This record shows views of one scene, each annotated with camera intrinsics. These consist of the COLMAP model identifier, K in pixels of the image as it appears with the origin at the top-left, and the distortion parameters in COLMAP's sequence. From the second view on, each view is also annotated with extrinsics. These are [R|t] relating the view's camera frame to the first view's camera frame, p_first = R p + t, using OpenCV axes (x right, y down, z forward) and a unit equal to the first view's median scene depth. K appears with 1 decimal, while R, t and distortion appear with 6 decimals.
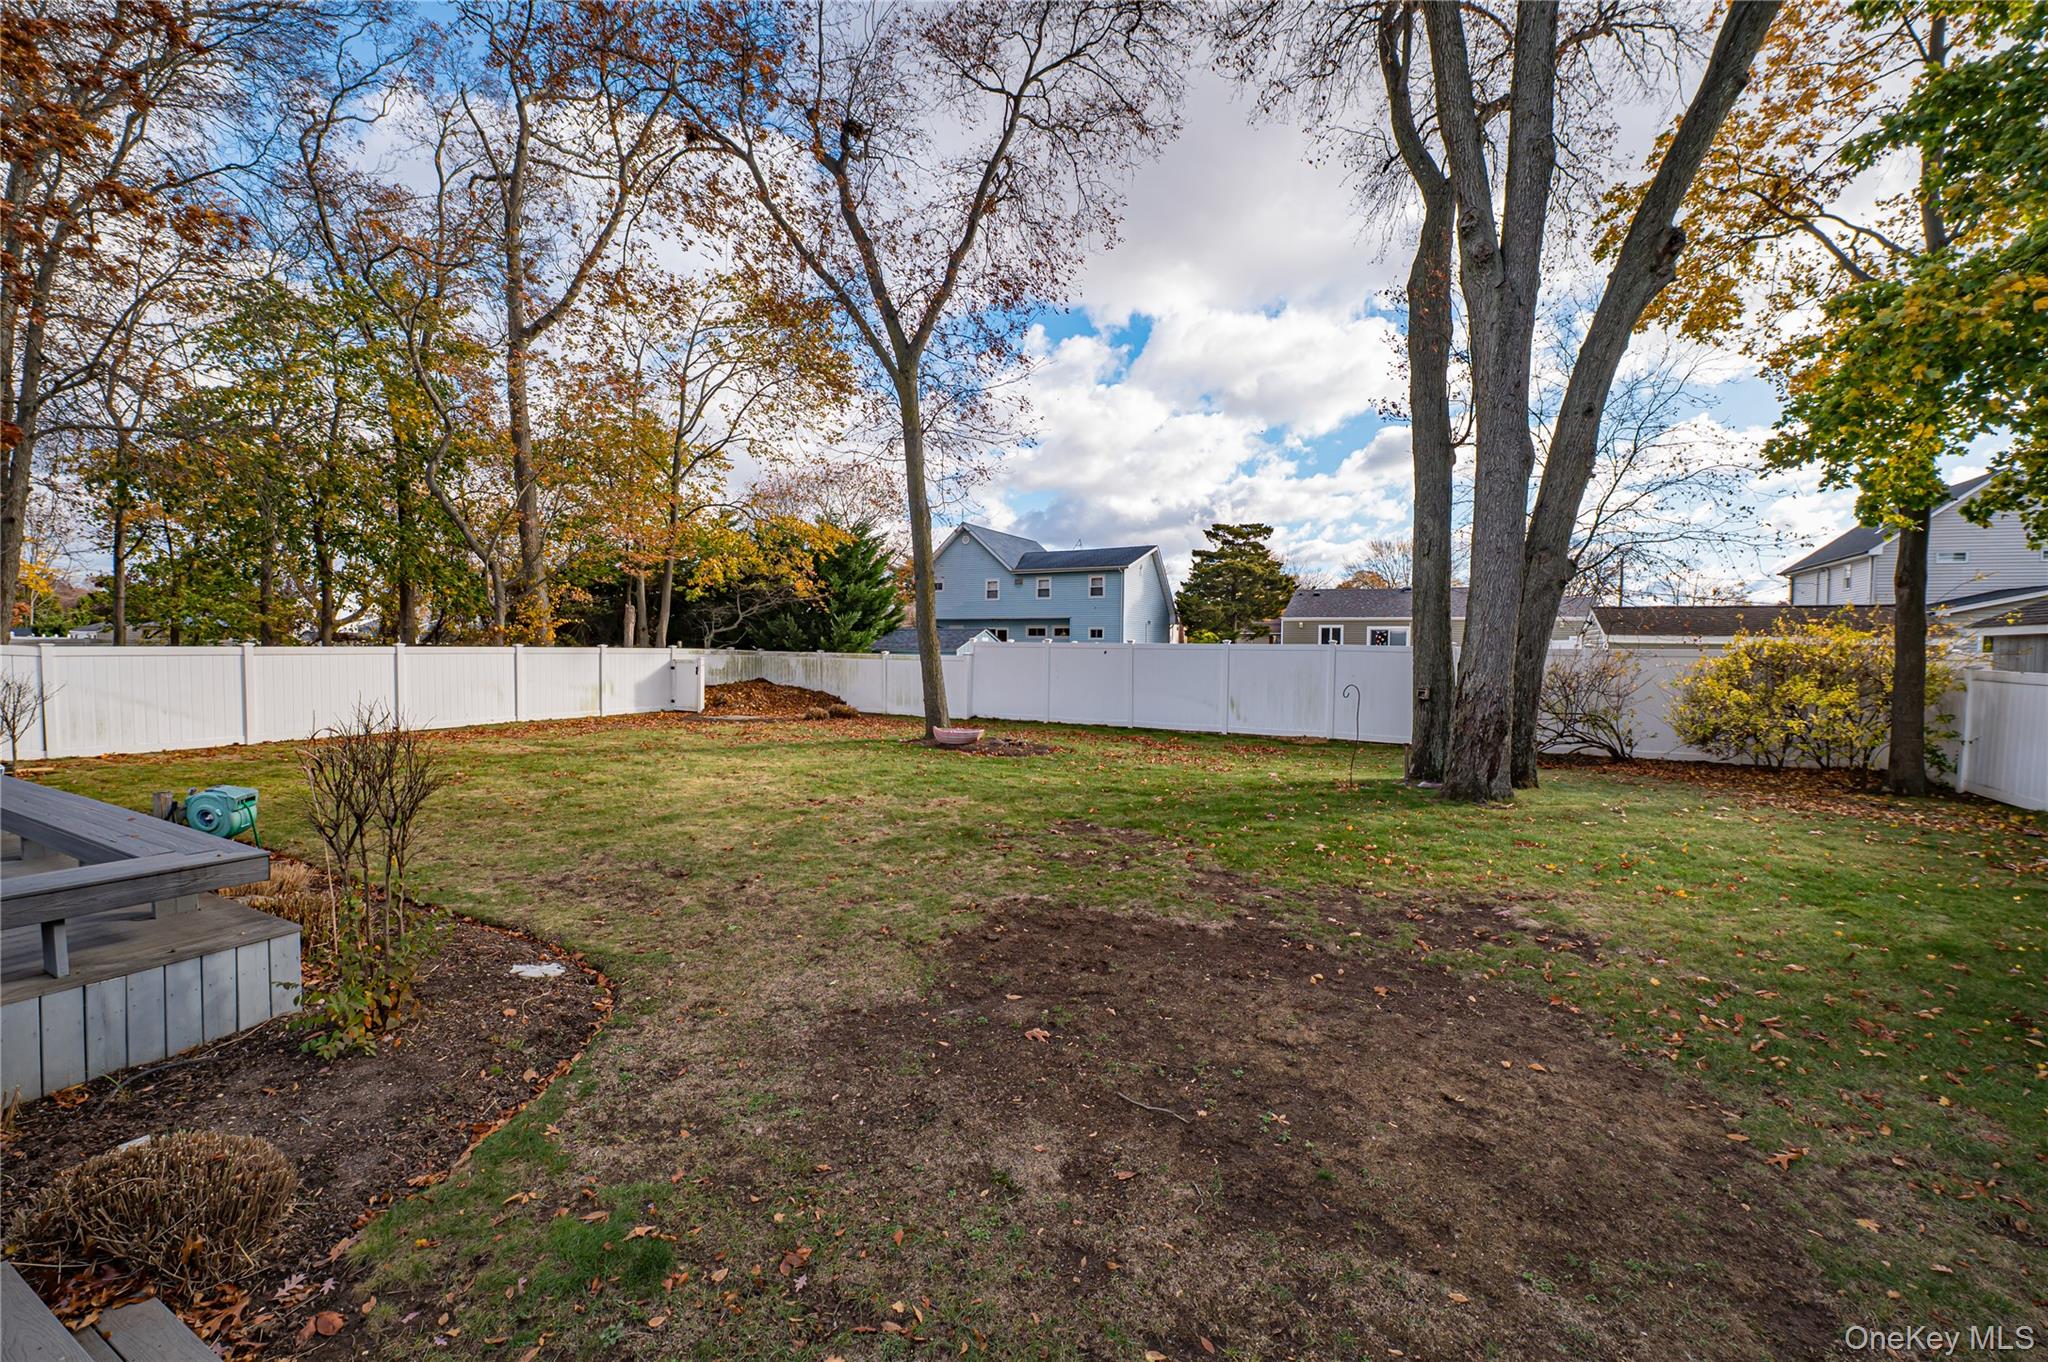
lens RADIAL K [[836.7, 0, 1053.2], [0, 836.7, 672.0], [0, 0, 1]] dist [-0.000464, -0.000042]
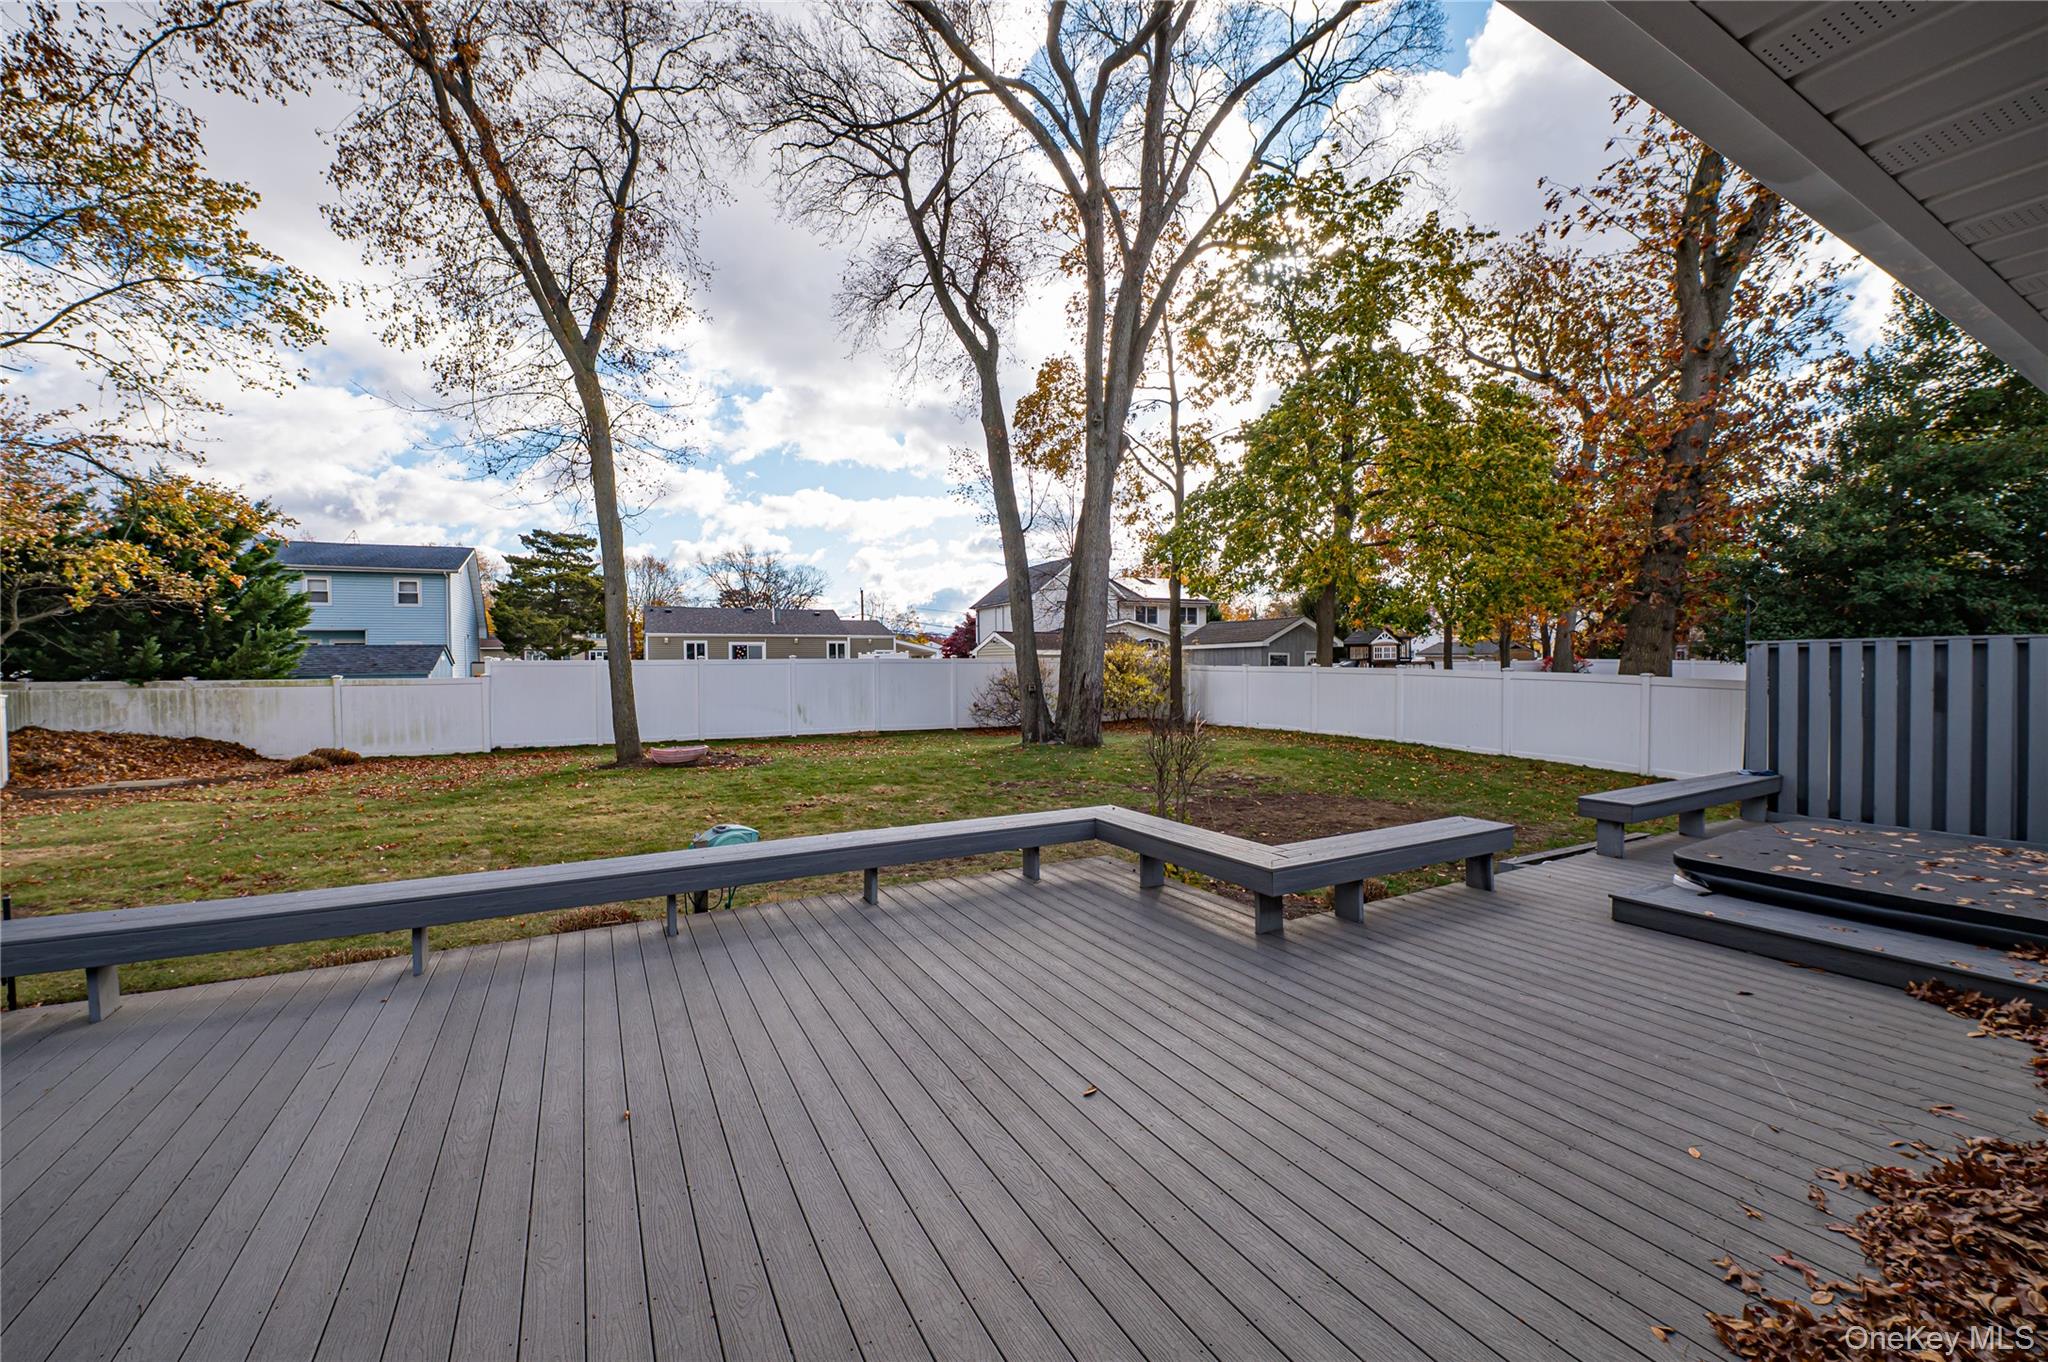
lens RADIAL K [[836.7, 0, 1053.2], [0, 836.7, 672.0], [0, 0, 1]] dist [-0.000464, -0.000042]
pose [[0.538841, -0.028636, 0.841921, -0.332877], [0.039619, 0.999178, 0.008628, -0.007280], [-0.841475, 0.028707, 0.539532, 0.035048]]
